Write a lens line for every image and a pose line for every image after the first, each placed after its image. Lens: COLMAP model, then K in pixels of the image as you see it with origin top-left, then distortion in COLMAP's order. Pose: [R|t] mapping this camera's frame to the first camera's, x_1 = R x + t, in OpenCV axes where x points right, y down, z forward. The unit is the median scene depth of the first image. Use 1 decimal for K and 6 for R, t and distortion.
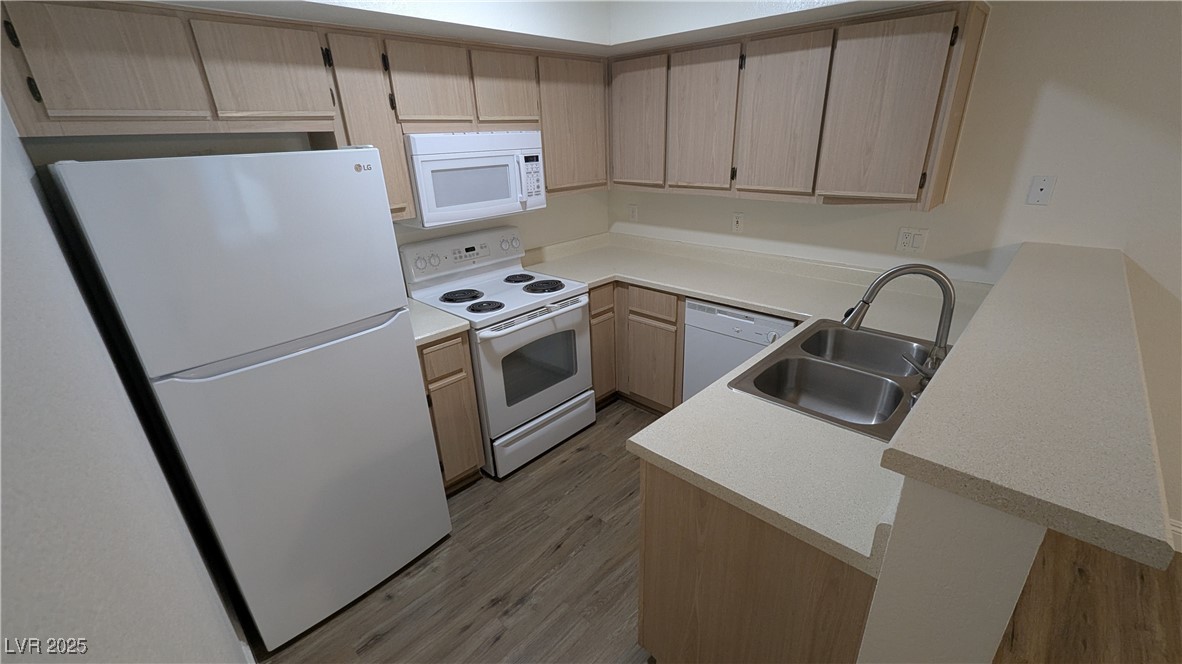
lens RADIAL K [[488.9, 0, 589.5], [0, 488.9, 335.1], [0, 0, 1]] dist [0.000708, -0.000729]
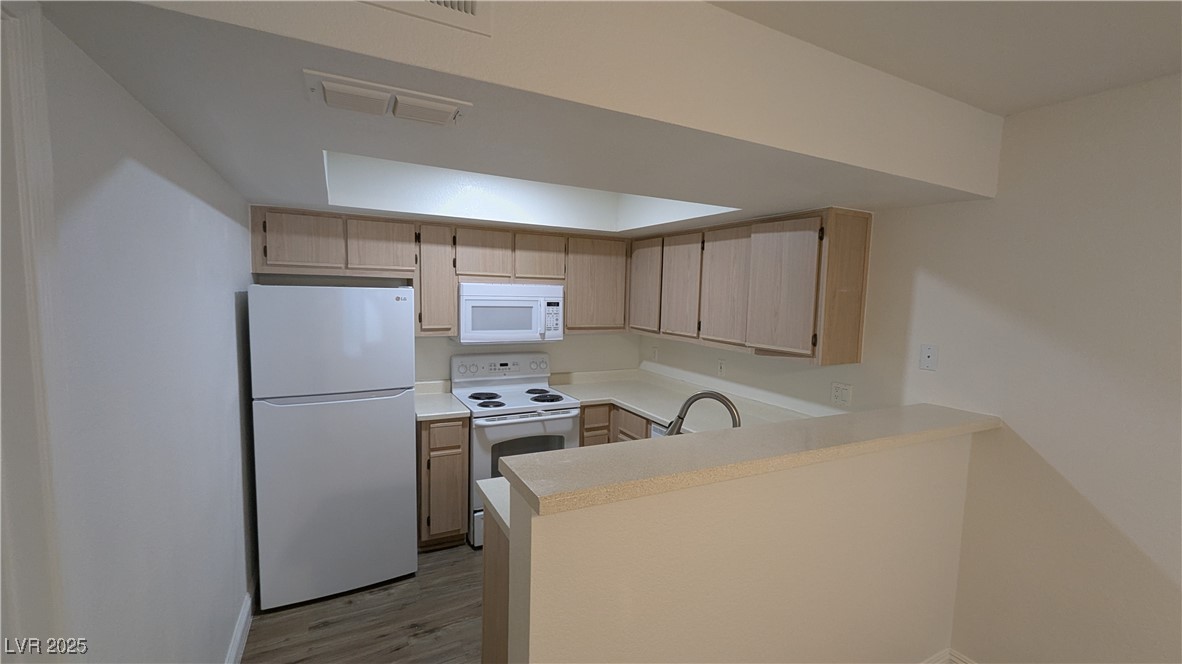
lens RADIAL K [[488.9, 0, 595.2], [0, 488.9, 334.3], [0, 0, 1]] dist [0.000708, -0.000729]
pose [[0.945458, 0.083894, -0.314756, 0.491364], [-0.173520, 0.947471, -0.268682, 0.075385], [0.275682, 0.308644, 0.910351, -0.212441]]
